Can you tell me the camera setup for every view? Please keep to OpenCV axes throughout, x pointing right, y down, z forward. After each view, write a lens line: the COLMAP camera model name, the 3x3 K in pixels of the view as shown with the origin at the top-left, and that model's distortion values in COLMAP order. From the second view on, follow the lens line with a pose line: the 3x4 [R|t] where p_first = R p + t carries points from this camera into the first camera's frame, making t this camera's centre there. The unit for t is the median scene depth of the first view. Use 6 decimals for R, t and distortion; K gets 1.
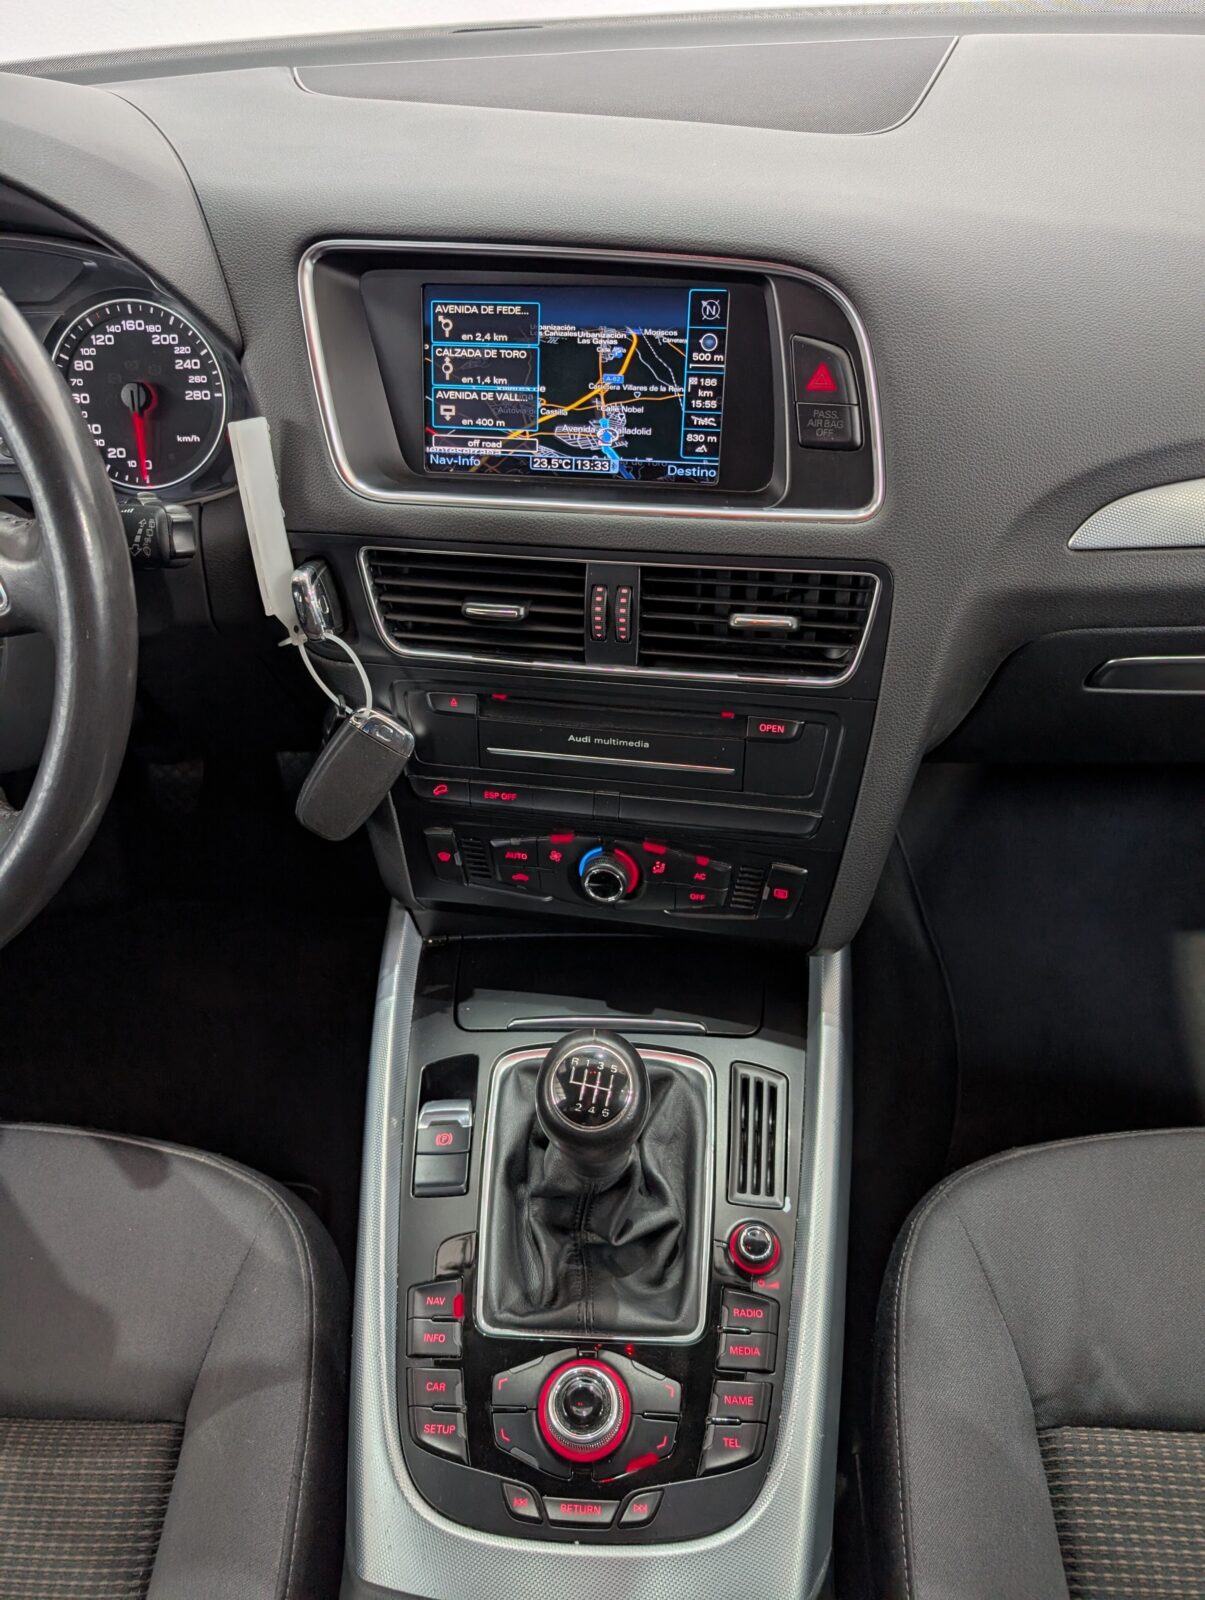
lens RADIAL K [[1173.6, 0, 582.0], [0, 1173.6, 789.8], [0, 0, 1]] dist [0.003075, -0.005905]
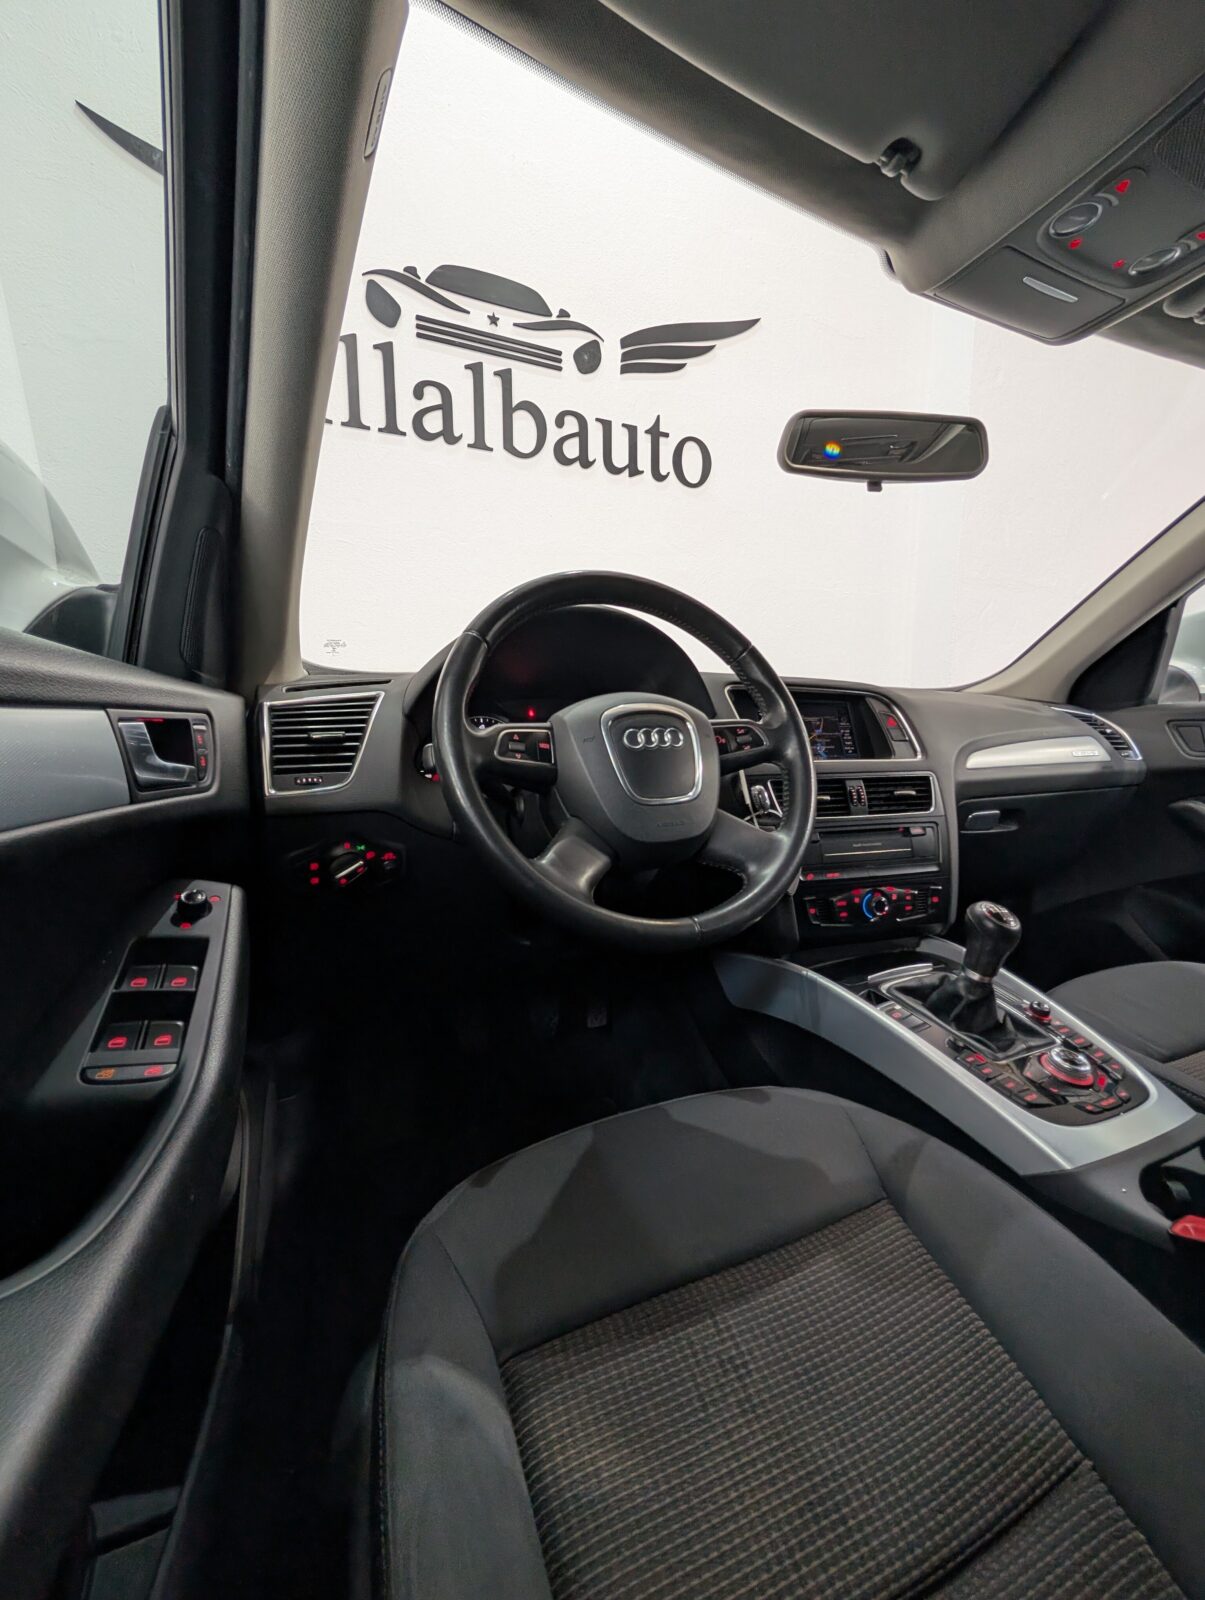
lens RADIAL K [[608.5, 0, 603.2], [0, 608.5, 797.8], [0, 0, 1]] dist [-0.000237, 0.000398]
pose [[0.891632, 0.000303, 0.452761, -1.120406], [0.259209, 0.819558, -0.511014, 0.414287], [-0.371218, 0.572997, 0.730665, 0.185874]]
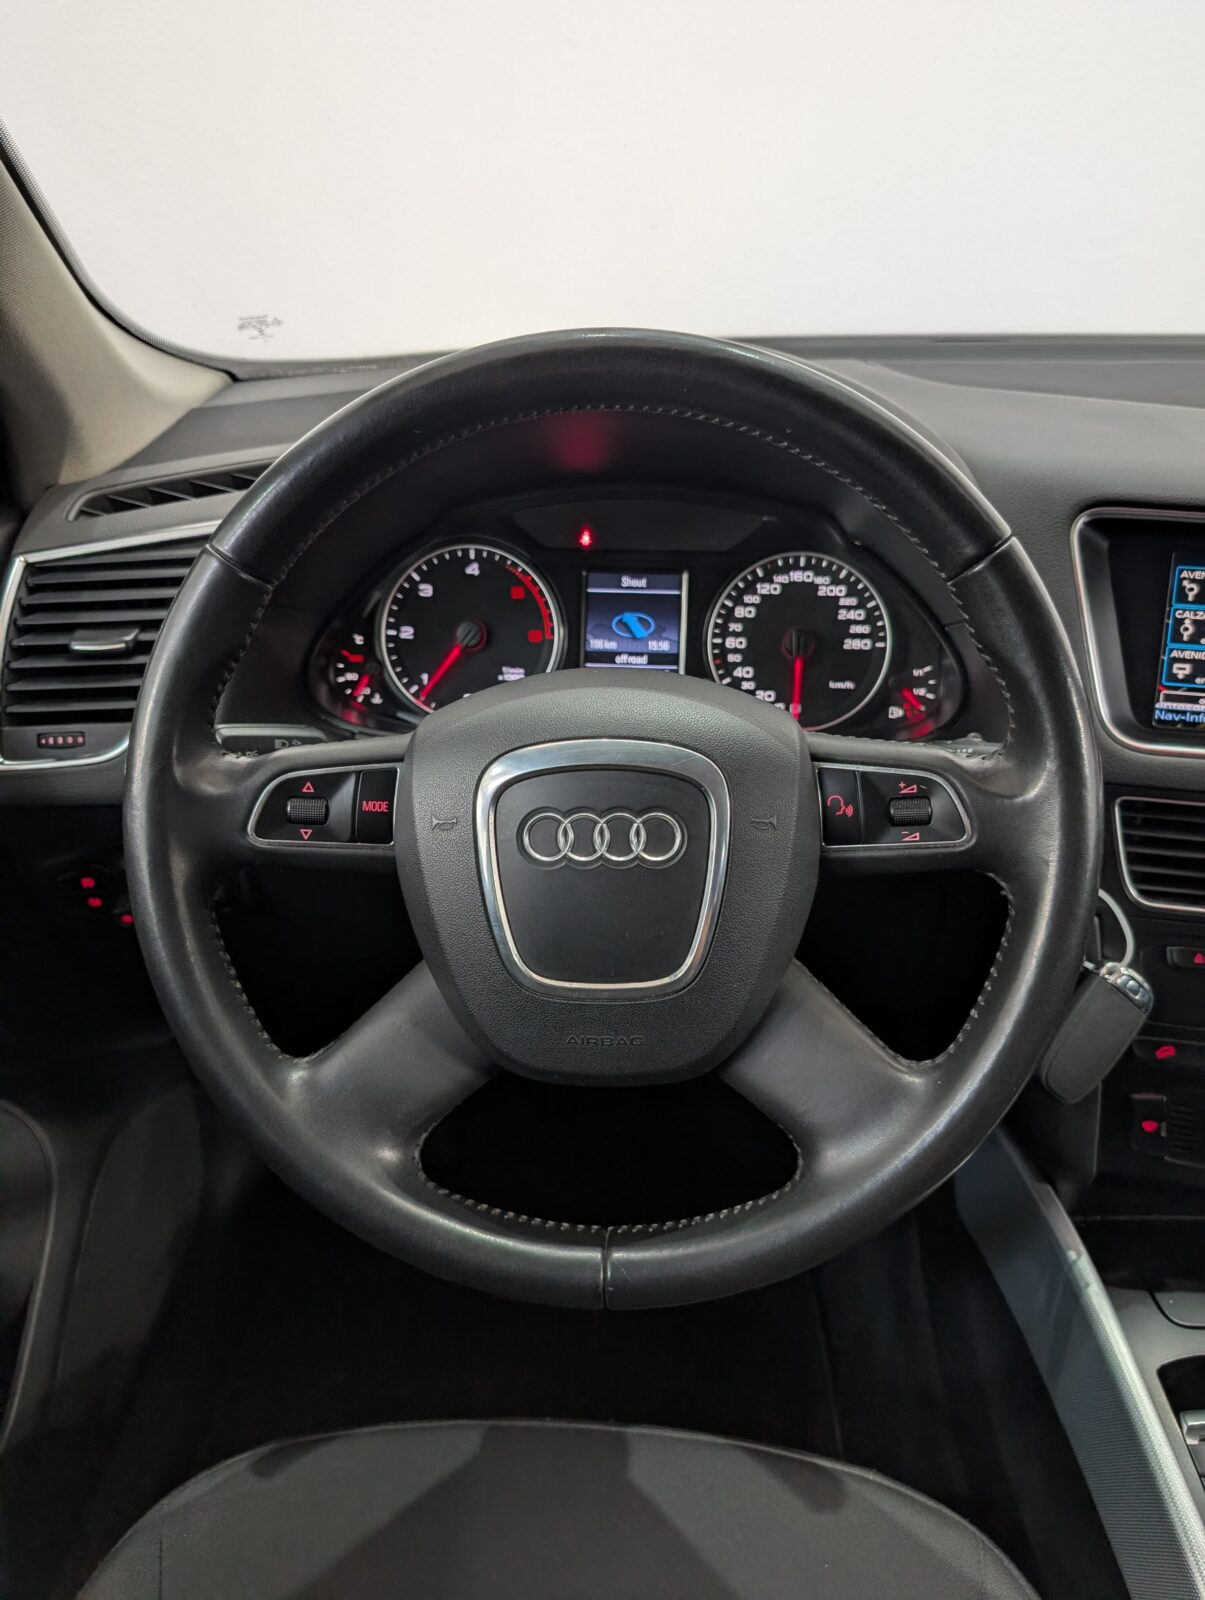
lens RADIAL K [[1173.6, 0, 600.5], [0, 1173.6, 789.9], [0, 0, 1]] dist [0.003075, -0.005905]
pose [[0.998806, 0.041636, 0.025539, -0.651828], [-0.034968, 0.974578, -0.221303, 0.020359], [-0.034104, 0.220146, 0.974871, 0.055300]]
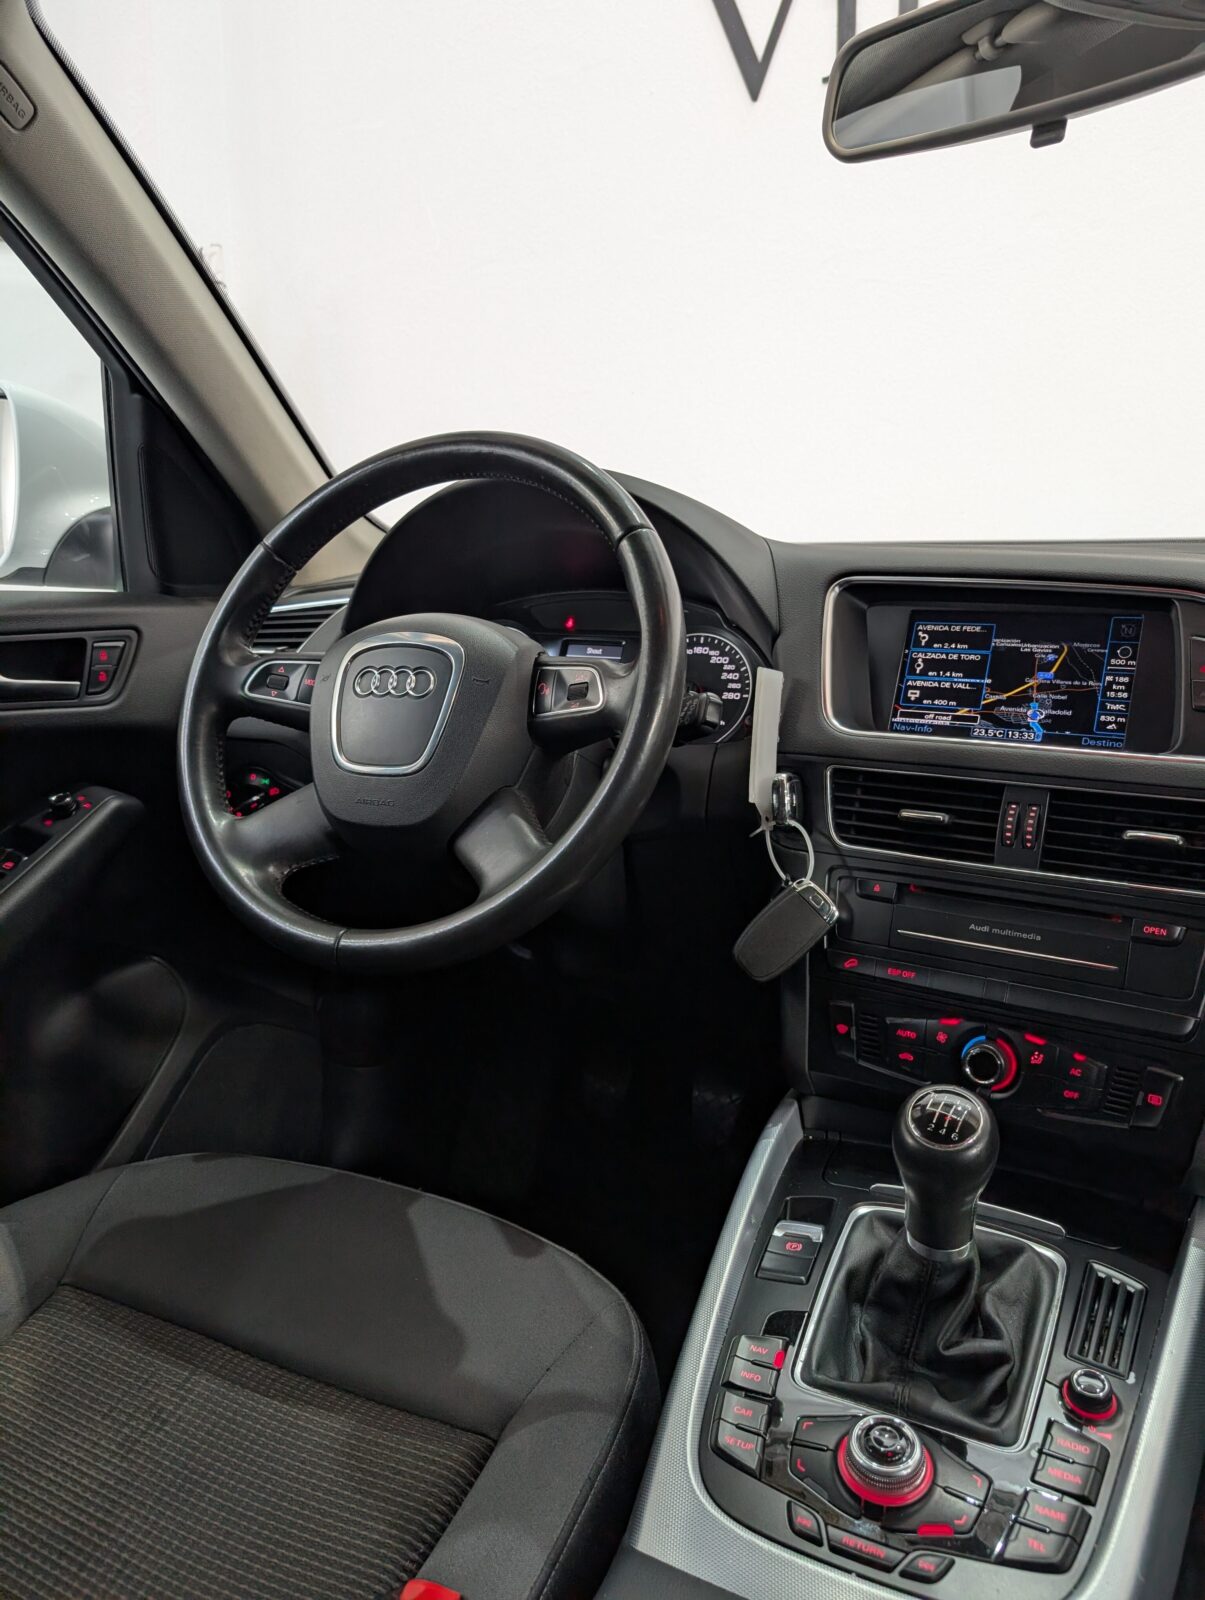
lens RADIAL K [[1173.6, 0, 597.9], [0, 1173.6, 791.5], [0, 0, 1]] dist [0.003075, -0.005905]
pose [[0.921286, 0.123798, -0.368655, 0.065366], [-0.291262, 0.847797, -0.443179, 0.492047], [0.257680, 0.515670, 0.817120, -0.148191]]
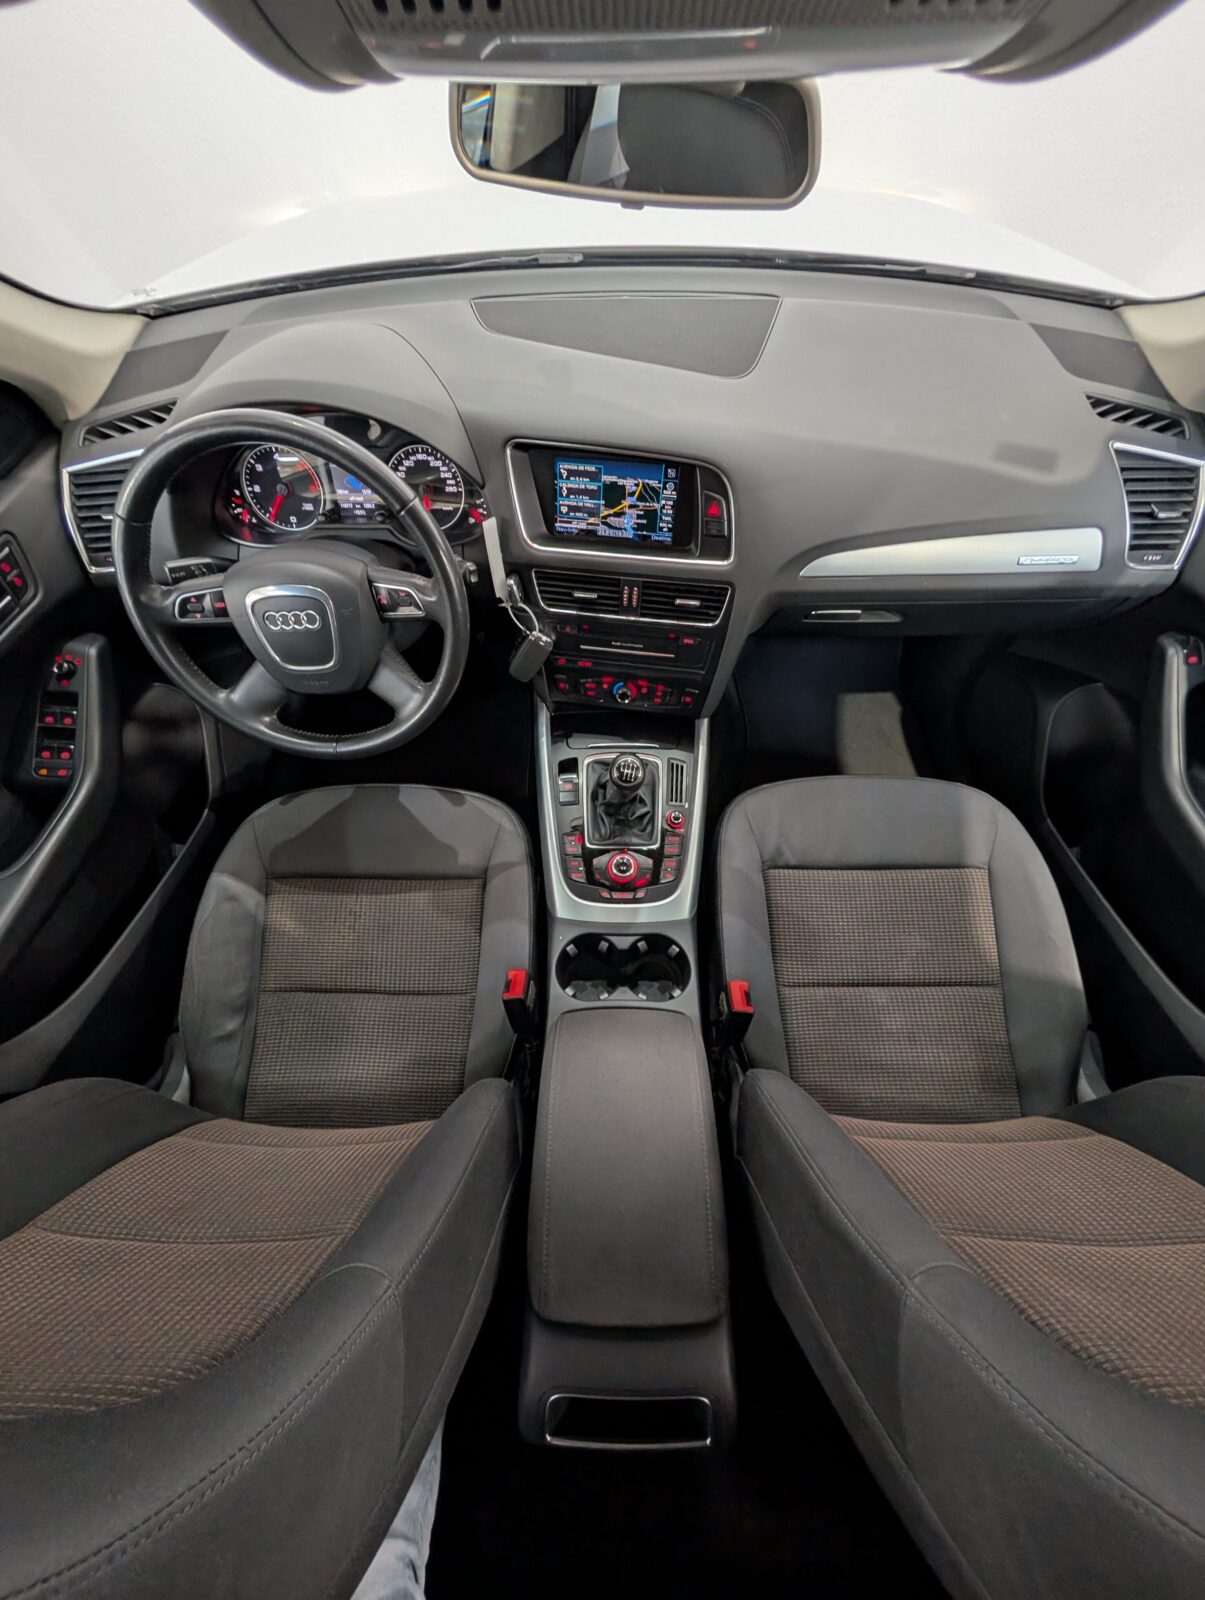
lens RADIAL K [[608.5, 0, 603.2], [0, 608.5, 799.4], [0, 0, 1]] dist [-0.000237, 0.000398]
pose [[0.997609, -0.026773, 0.063712, -0.133443], [0.004597, 0.945575, 0.325373, -0.163549], [-0.068956, -0.324302, 0.943437, -0.435420]]
